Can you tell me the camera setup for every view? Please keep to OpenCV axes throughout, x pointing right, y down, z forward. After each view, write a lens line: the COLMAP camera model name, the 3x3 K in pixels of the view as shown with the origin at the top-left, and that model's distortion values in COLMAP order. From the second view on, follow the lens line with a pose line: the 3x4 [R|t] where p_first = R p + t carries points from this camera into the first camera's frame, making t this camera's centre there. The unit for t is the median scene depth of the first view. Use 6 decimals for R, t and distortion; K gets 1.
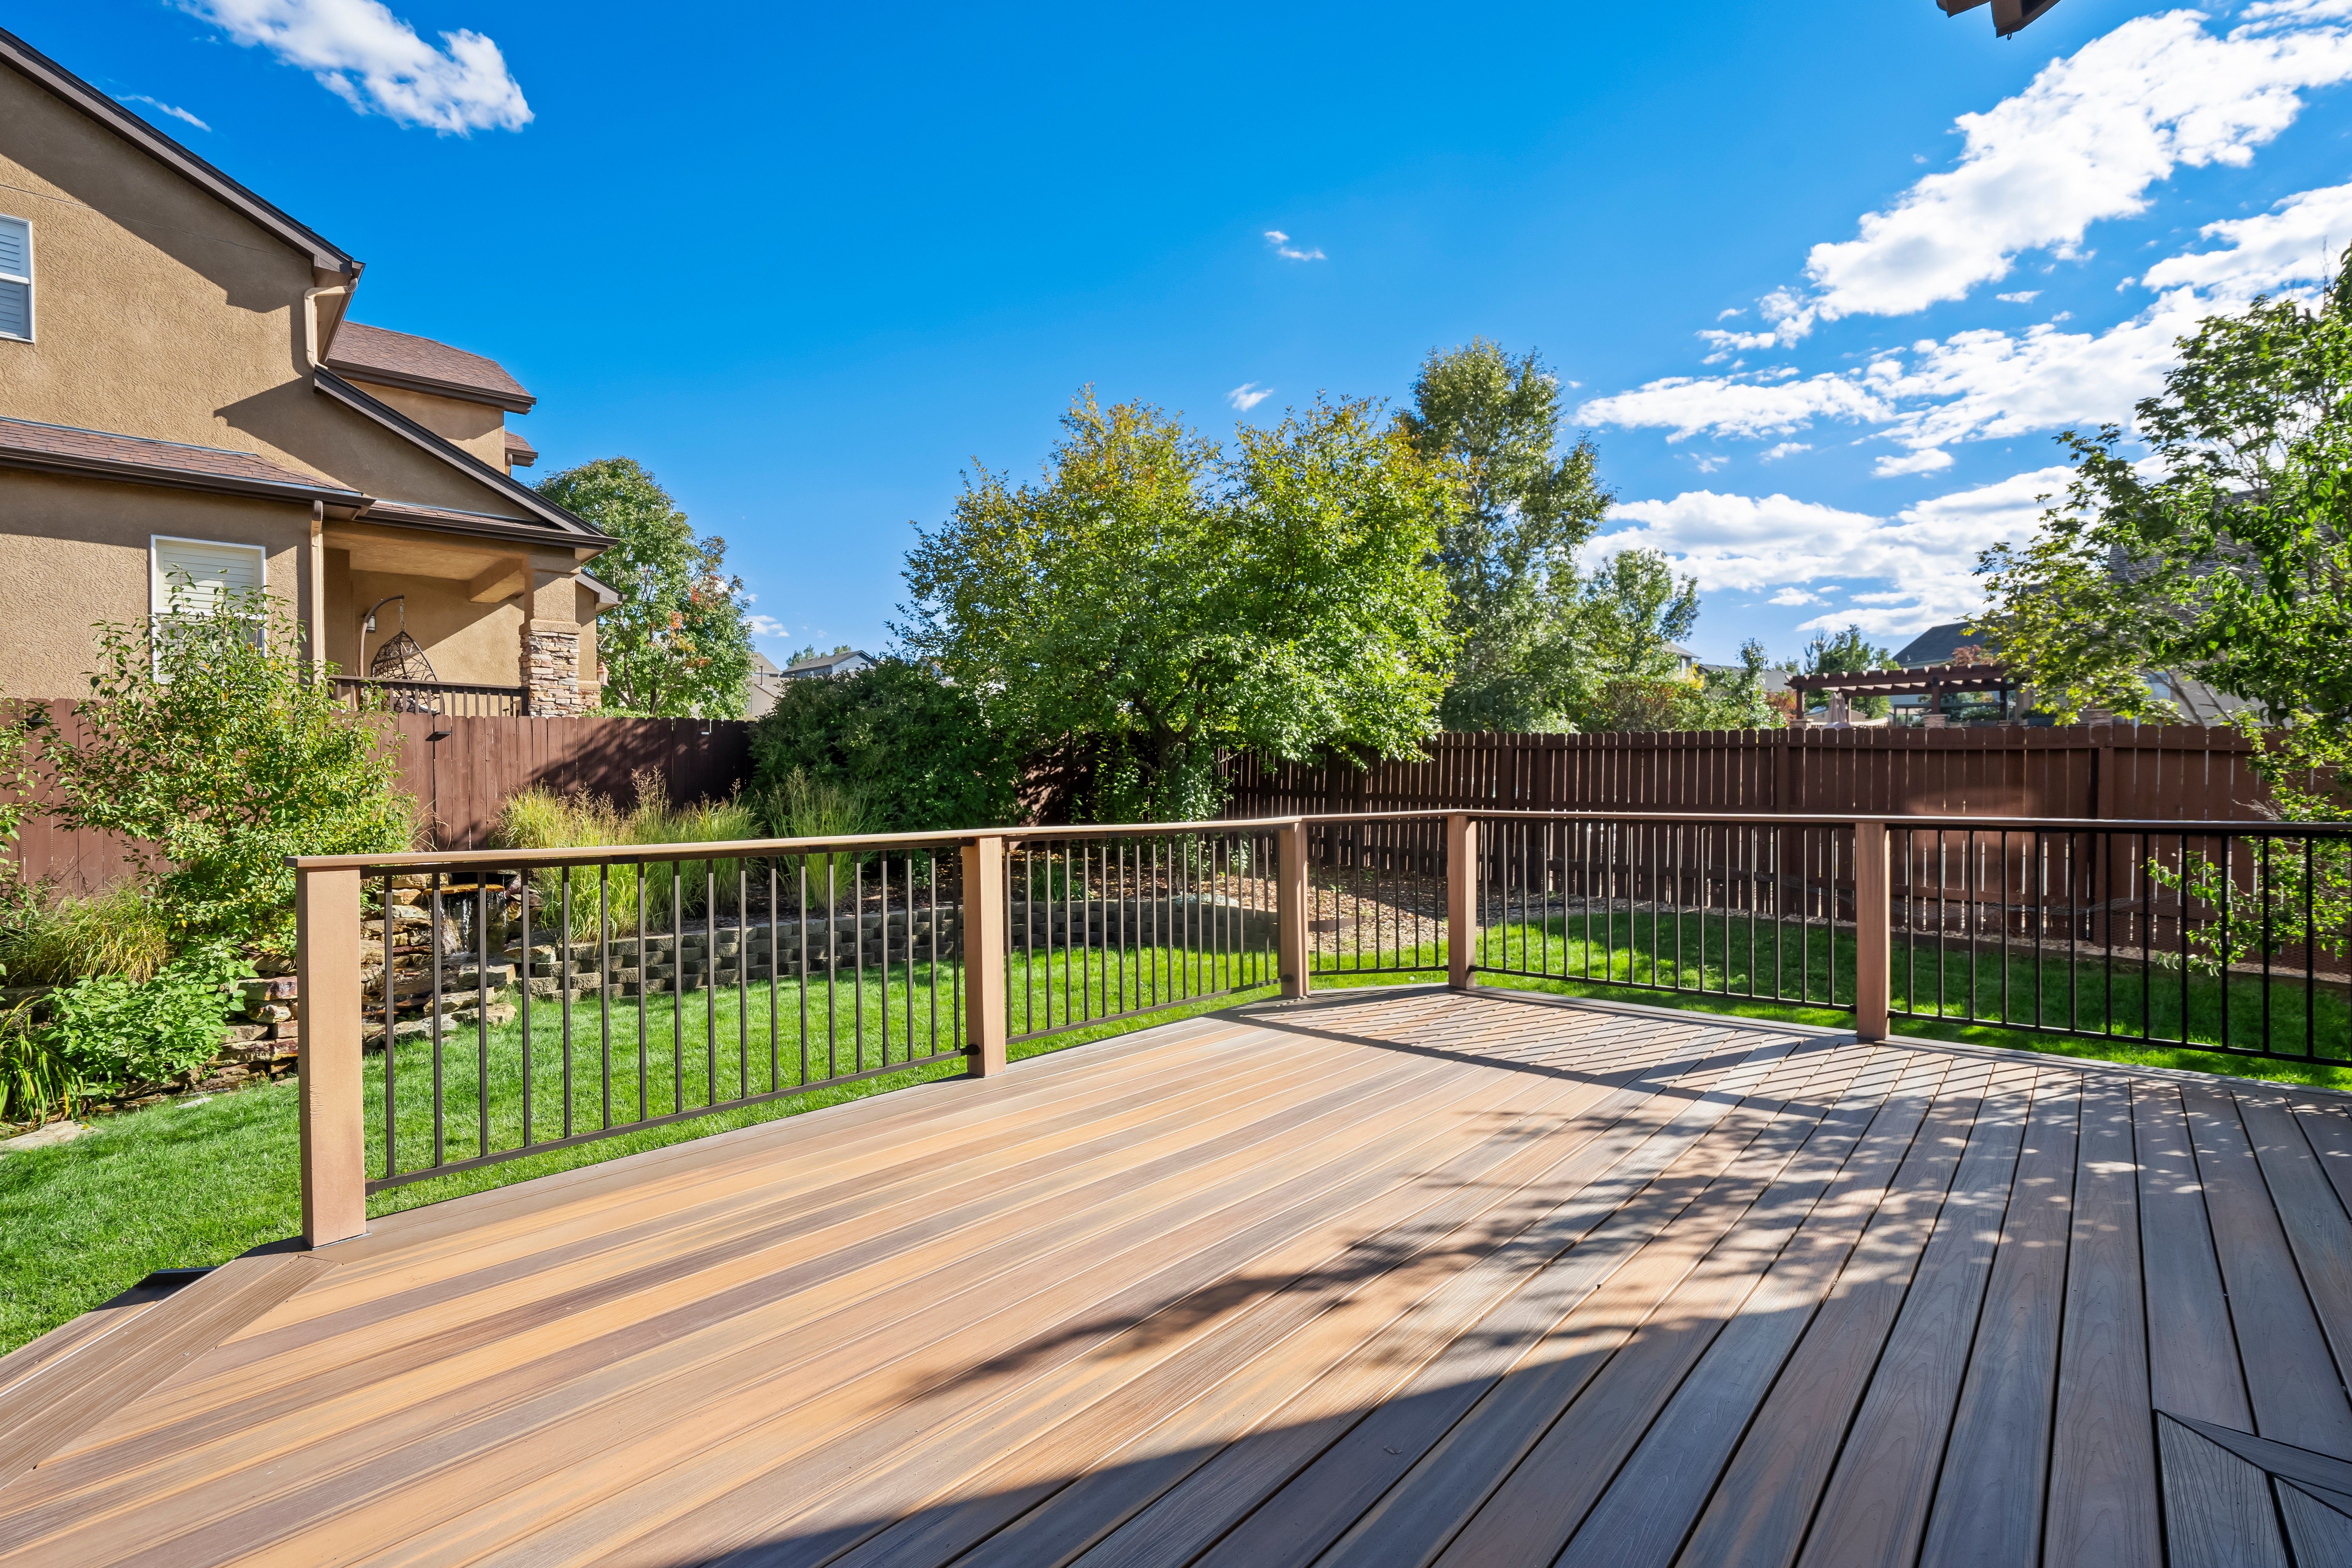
lens RADIAL K [[1103.5, 0, 1182.3], [0, 1103.5, 783.4], [0, 0, 1]] dist [-0.023041, 0.002650]
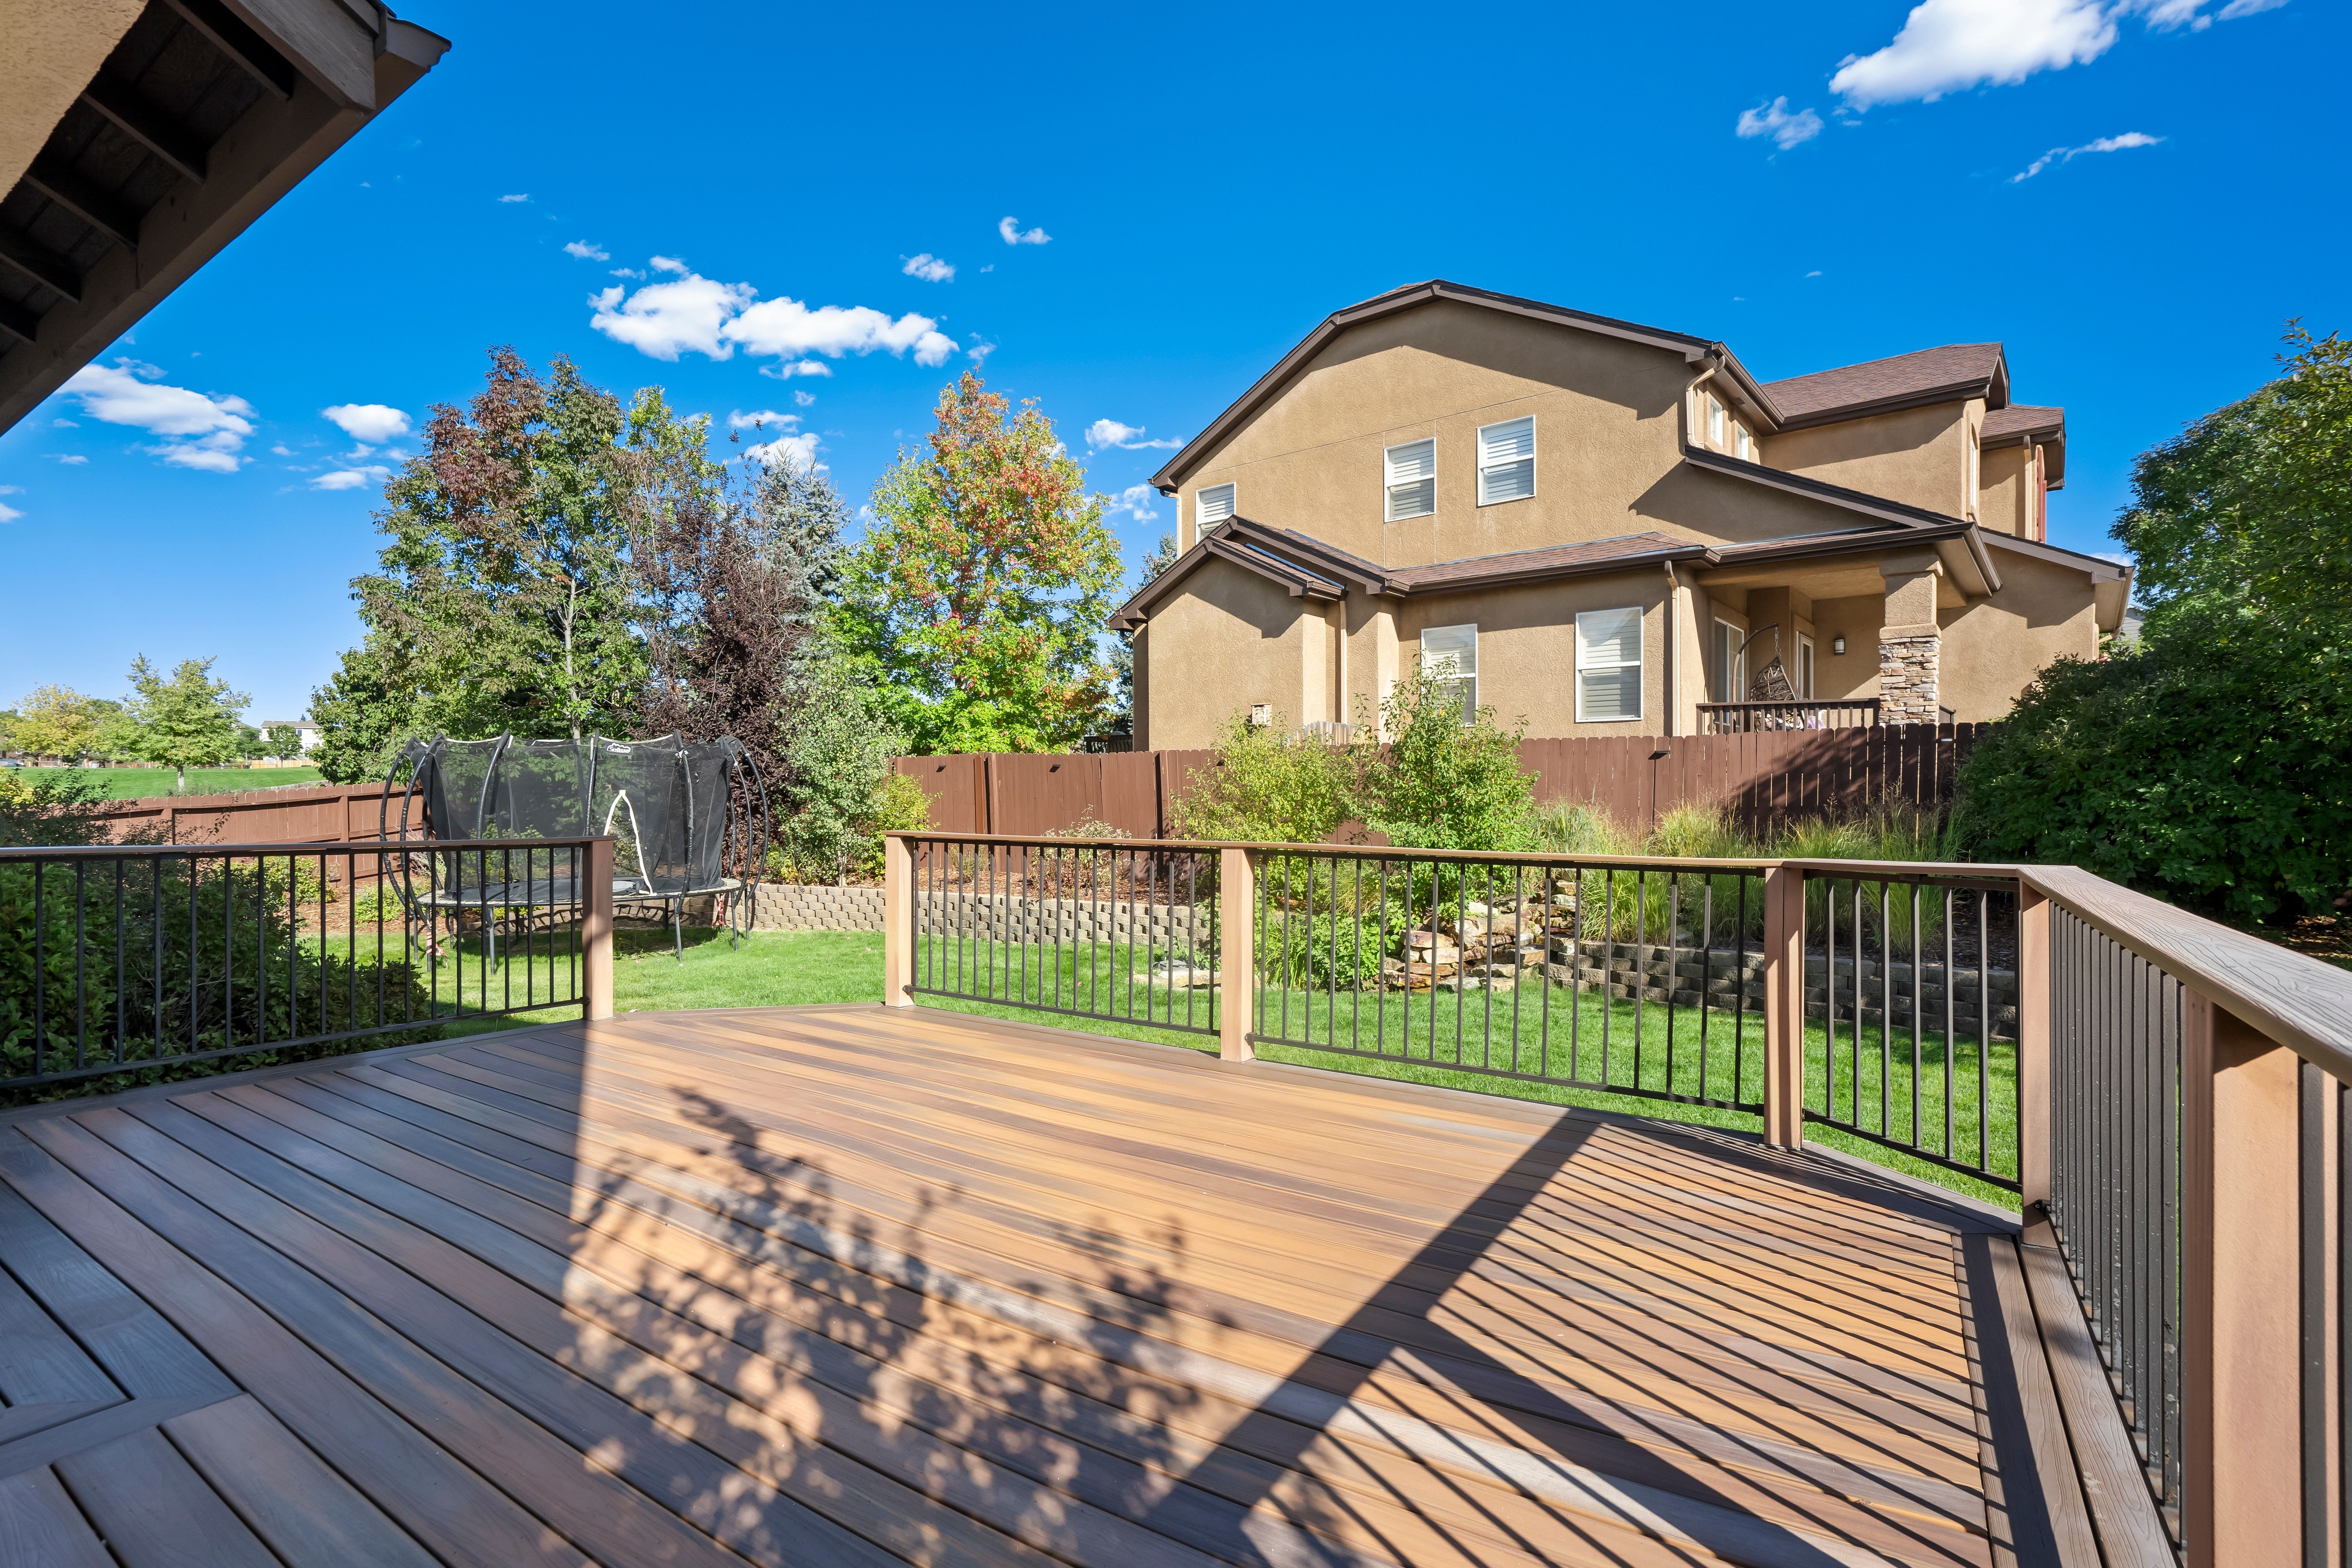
lens RADIAL K [[1103.5, 0, 1157.4], [0, 1103.5, 791.8], [0, 0, 1]] dist [-0.023041, 0.002650]
pose [[0.111752, 0.001126, -0.993735, 1.047286], [-0.003495, 0.999994, 0.000740, -0.009156], [0.993730, 0.003390, 0.111755, 0.900280]]
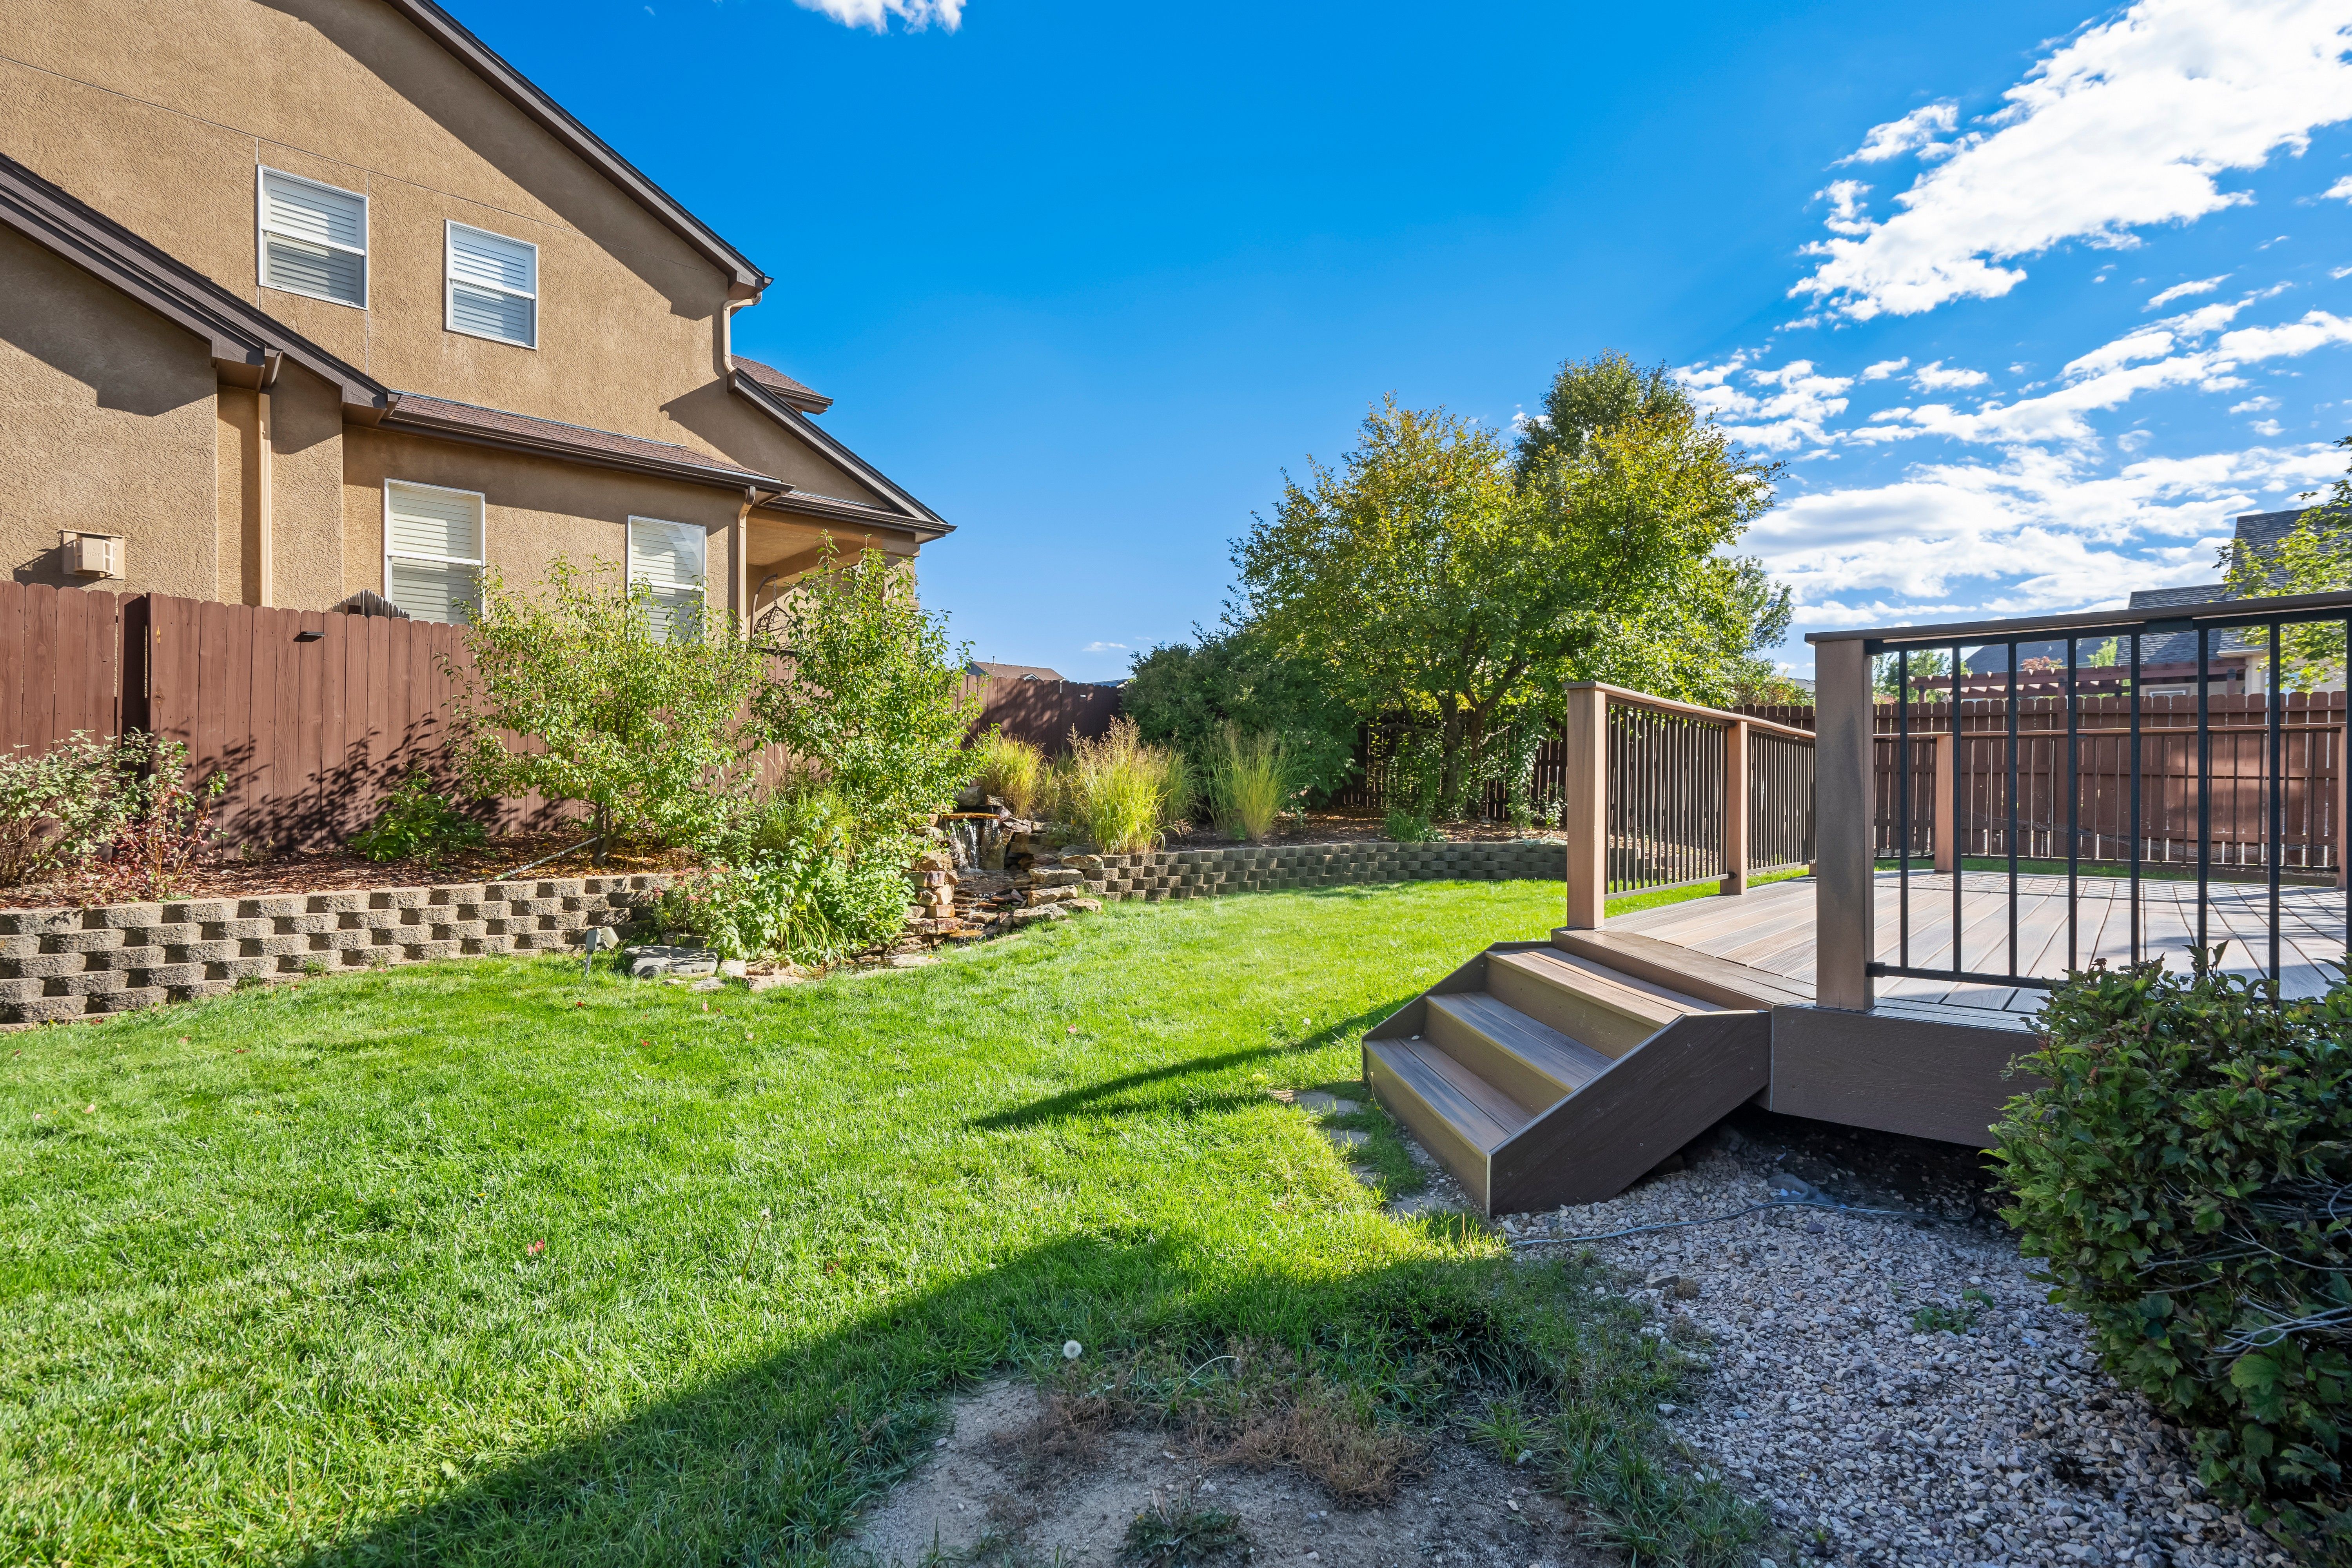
lens RADIAL K [[1103.5, 0, 1166.1], [0, 1103.5, 791.8], [0, 0, 1]] dist [-0.023041, 0.002650]
pose [[0.999822, 0.012039, -0.014525, -1.012346], [-0.012015, 0.999926, 0.001748, 0.158306], [0.014545, -0.001573, 0.999893, -0.442998]]
